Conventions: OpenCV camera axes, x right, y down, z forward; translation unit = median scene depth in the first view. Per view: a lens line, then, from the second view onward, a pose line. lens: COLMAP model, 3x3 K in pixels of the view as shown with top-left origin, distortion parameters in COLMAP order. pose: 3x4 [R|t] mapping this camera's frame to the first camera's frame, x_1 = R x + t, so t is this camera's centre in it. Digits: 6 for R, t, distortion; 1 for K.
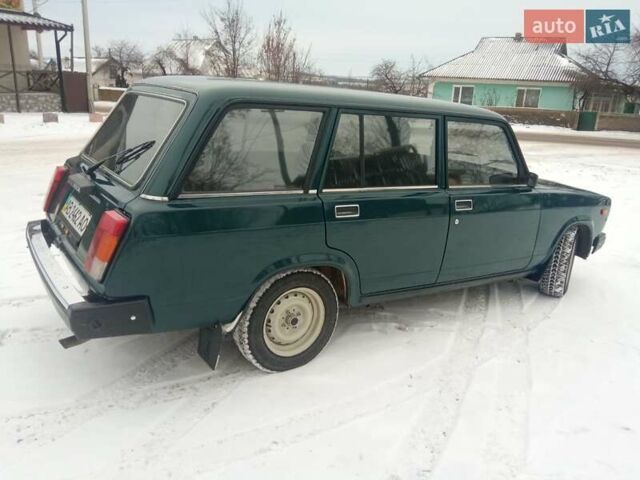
lens RADIAL K [[497.8, 0, 316.0], [0, 497.8, 233.4], [0, 0, 1]] dist [0.043365, -0.056999]
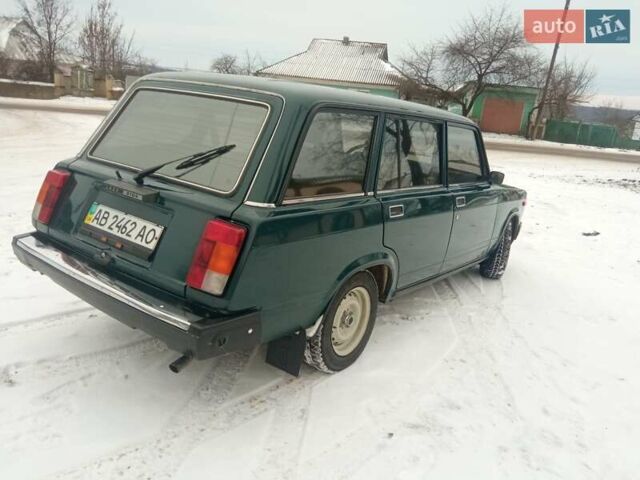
lens RADIAL K [[497.8, 0, 308.8], [0, 497.8, 238.6], [0, 0, 1]] dist [0.043365, -0.056999]
pose [[0.951746, -0.050094, 0.302772, -0.339259], [0.044394, 0.998684, 0.025683, -0.017343], [-0.303660, -0.011002, 0.952717, 0.041466]]
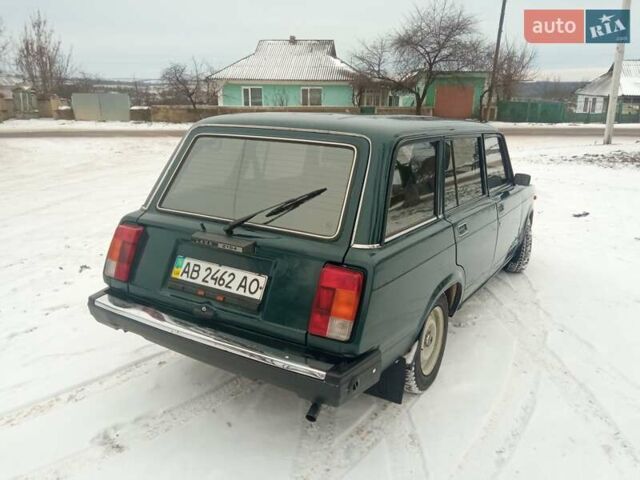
lens RADIAL K [[497.8, 0, 308.1], [0, 497.8, 234.0], [0, 0, 1]] dist [0.043365, -0.056999]
pose [[0.917268, -0.149605, 0.369104, -0.508032], [0.150285, 0.988271, 0.027089, -0.089413], [-0.368828, 0.030623, 0.928993, 0.083893]]
